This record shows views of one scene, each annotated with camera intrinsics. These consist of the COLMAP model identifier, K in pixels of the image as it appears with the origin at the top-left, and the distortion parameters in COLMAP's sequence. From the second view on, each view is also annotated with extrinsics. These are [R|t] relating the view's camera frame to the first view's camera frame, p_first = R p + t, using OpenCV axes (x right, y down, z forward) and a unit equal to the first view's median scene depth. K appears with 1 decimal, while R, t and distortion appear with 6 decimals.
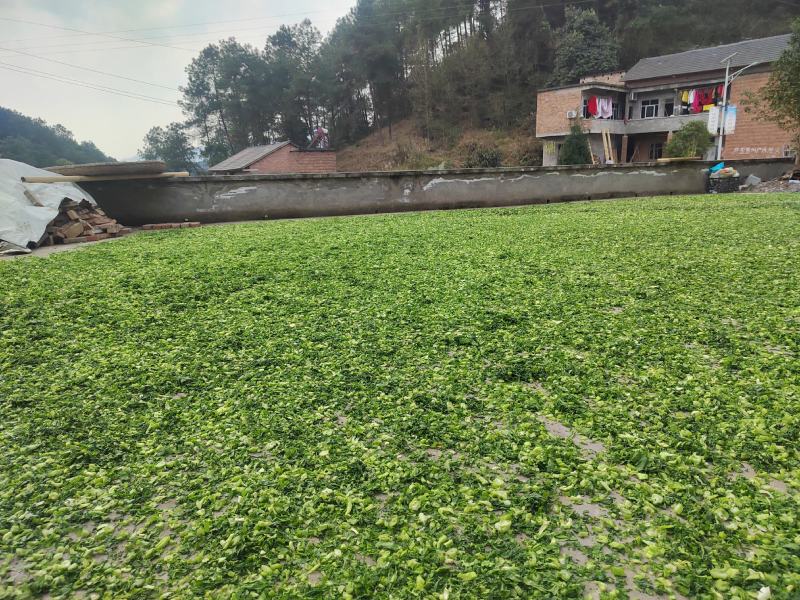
lens RADIAL K [[551.4, 0, 400.0], [0, 551.4, 300.0], [0, 0, 1]] dist [-0.006185, -0.005676]
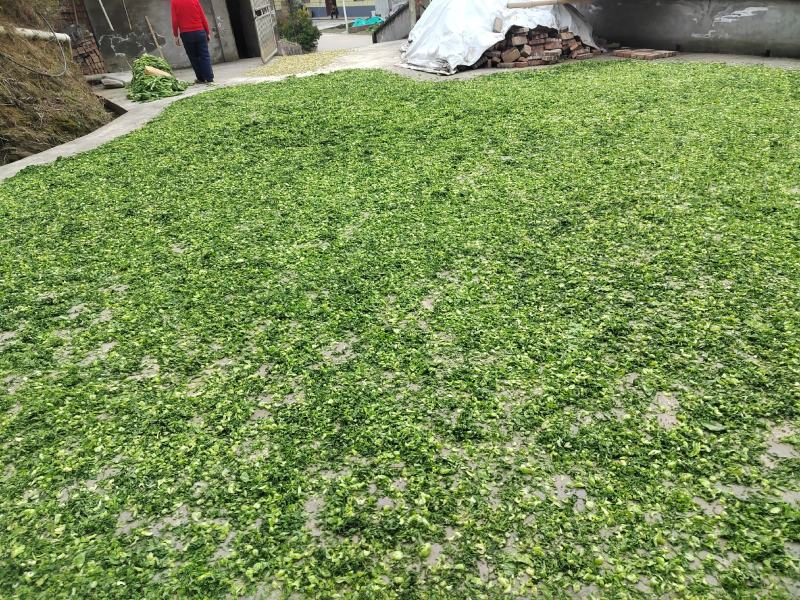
lens RADIAL K [[551.4, 0, 400.0], [0, 551.4, 300.0], [0, 0, 1]] dist [-0.006185, -0.005676]
pose [[0.151212, 0.521968, -0.839455, 0.510821], [-0.126543, 0.852454, 0.507257, -0.190925], [0.980368, 0.029523, 0.194953, 0.404782]]
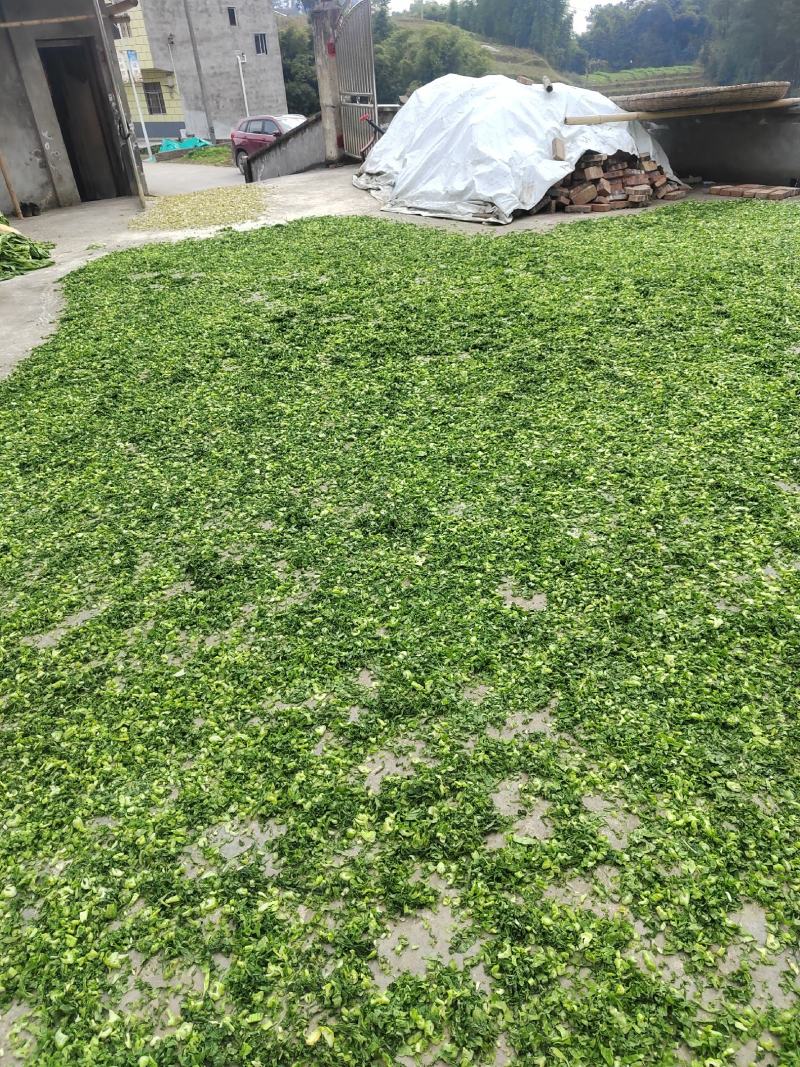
lens RADIAL K [[735.4, 0, 400.0], [0, 735.4, 533.5], [0, 0, 1]] dist [-0.006185, -0.005676]
pose [[0.405047, 0.503158, -0.763393, 0.301062], [-0.149741, 0.860185, 0.487503, -0.139980], [0.901950, -0.083151, 0.423759, 0.176761]]
